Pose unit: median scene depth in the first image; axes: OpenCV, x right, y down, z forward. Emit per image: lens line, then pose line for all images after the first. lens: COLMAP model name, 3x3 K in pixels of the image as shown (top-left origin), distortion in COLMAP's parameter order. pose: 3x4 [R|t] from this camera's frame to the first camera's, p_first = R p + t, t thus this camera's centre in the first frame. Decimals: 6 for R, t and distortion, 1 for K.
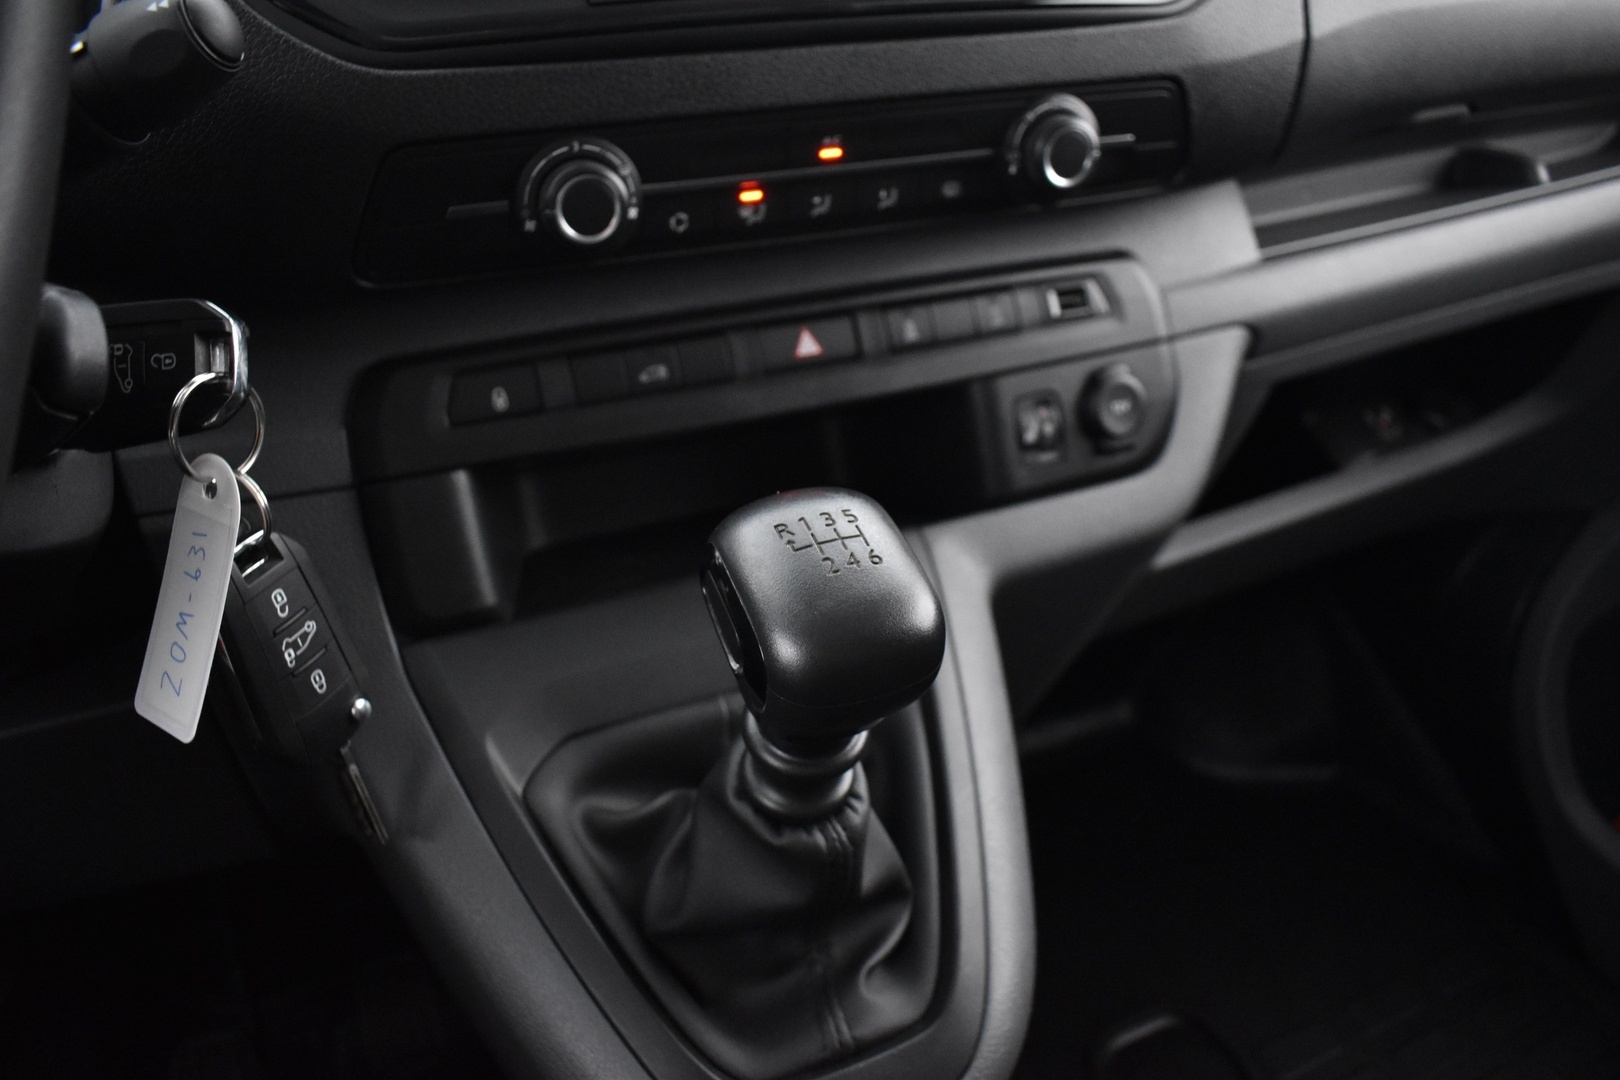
lens RADIAL K [[1271.4, 0, 810.0], [0, 1271.4, 540.0], [0, 0, 1]] dist [-0.090601, -0.000465]
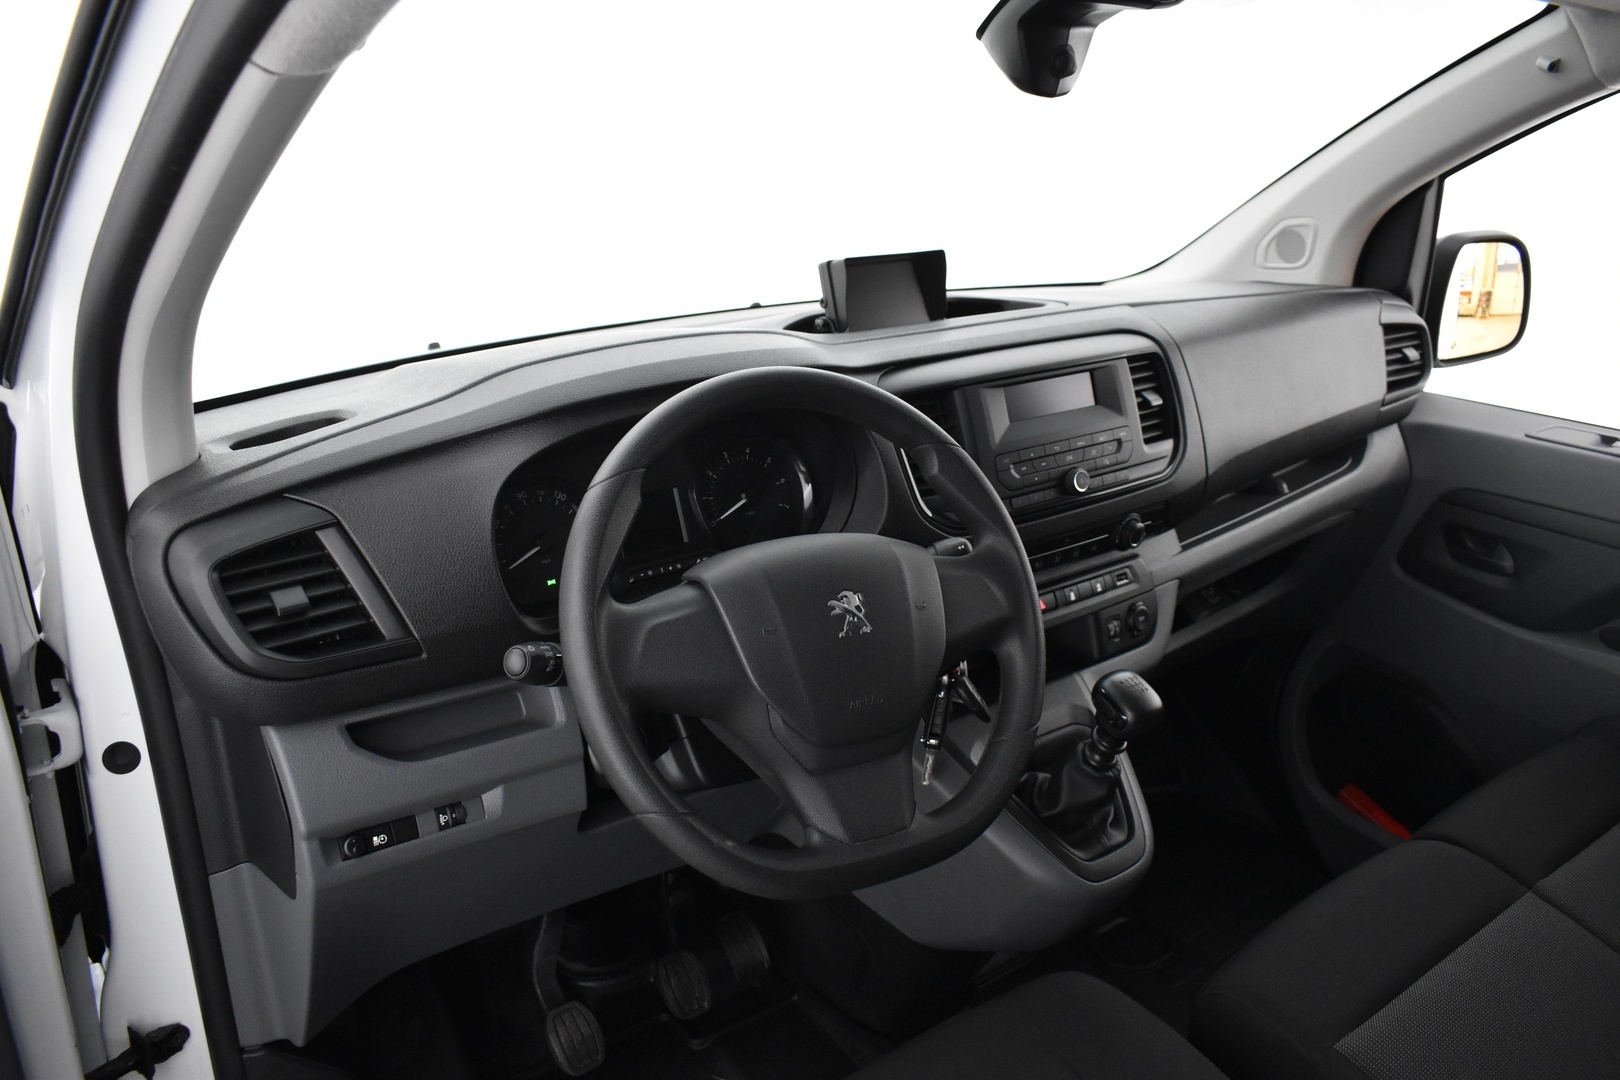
lens RADIAL K [[1271.4, 0, 810.0], [0, 1271.4, 540.0], [0, 0, 1]] dist [-0.090601, -0.000465]
pose [[0.980021, -0.030894, 0.196479, -0.991149], [0.043179, 0.997350, -0.058552, -0.155671], [-0.194149, 0.065866, 0.978758, -1.503531]]
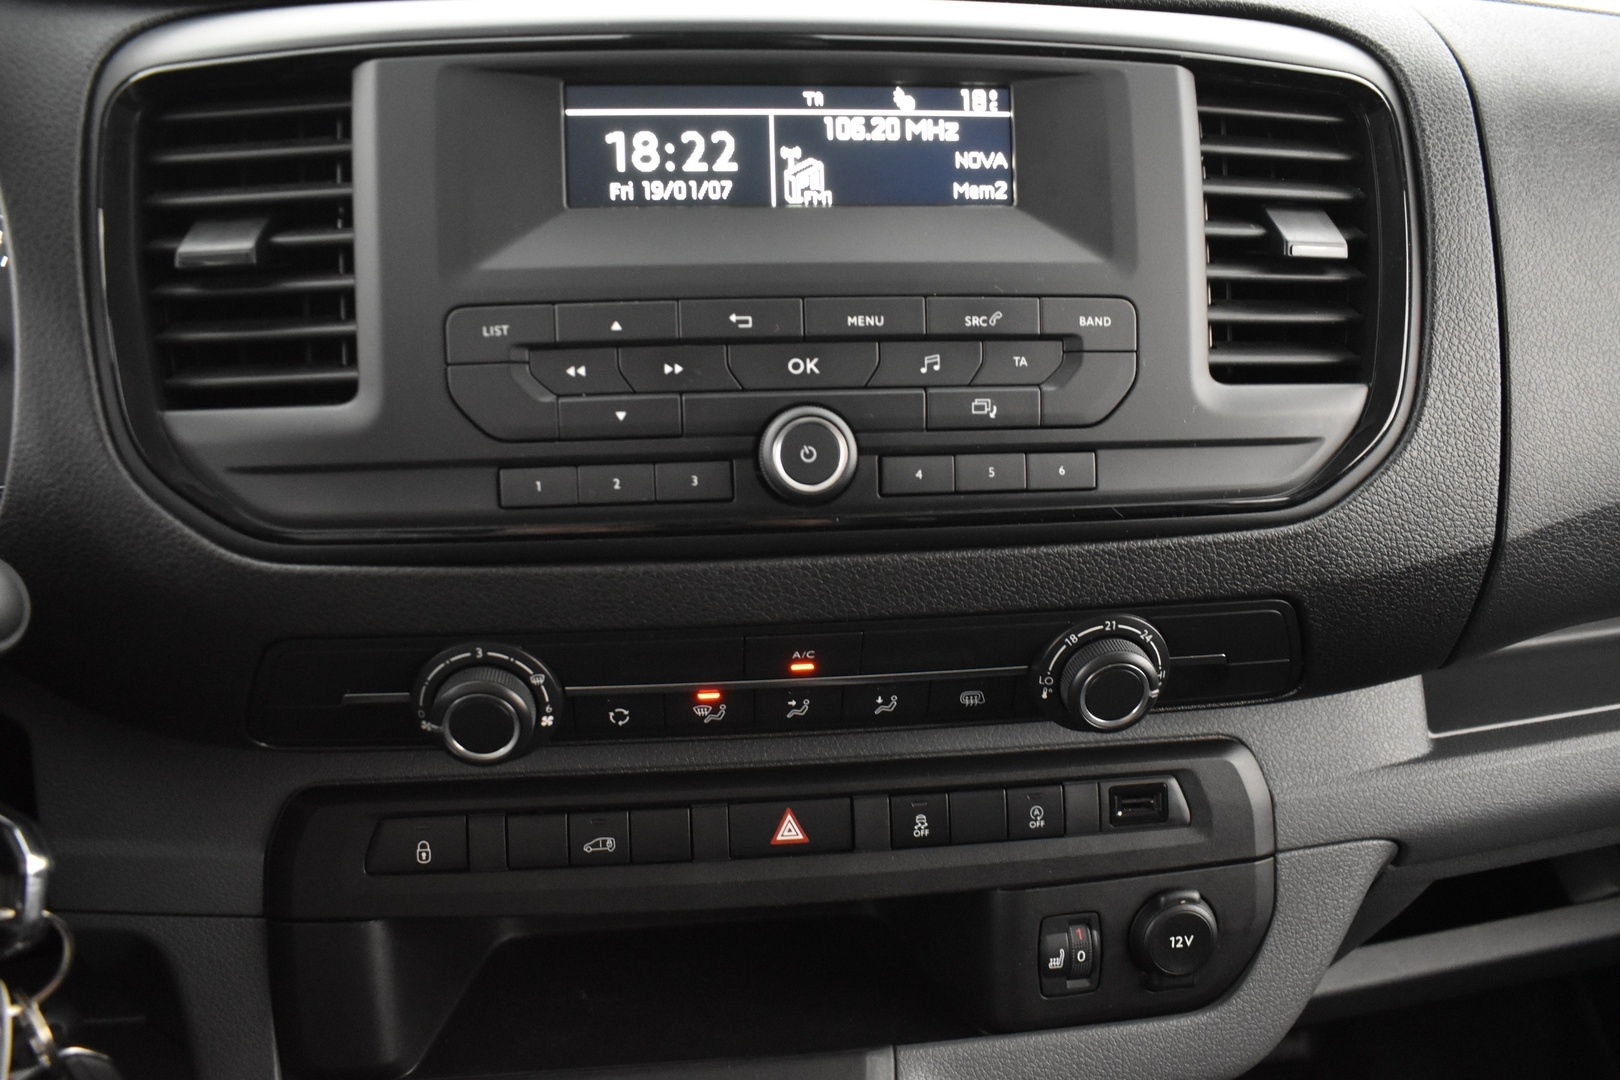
lens RADIAL K [[1271.4, 0, 810.0], [0, 1271.4, 540.0], [0, 0, 1]] dist [-0.090601, -0.000465]
pose [[0.955064, 0.159093, -0.250085, 0.193918], [-0.165973, 0.986109, -0.006525, -0.343772], [0.245573, 0.047739, 0.968202, 0.167821]]
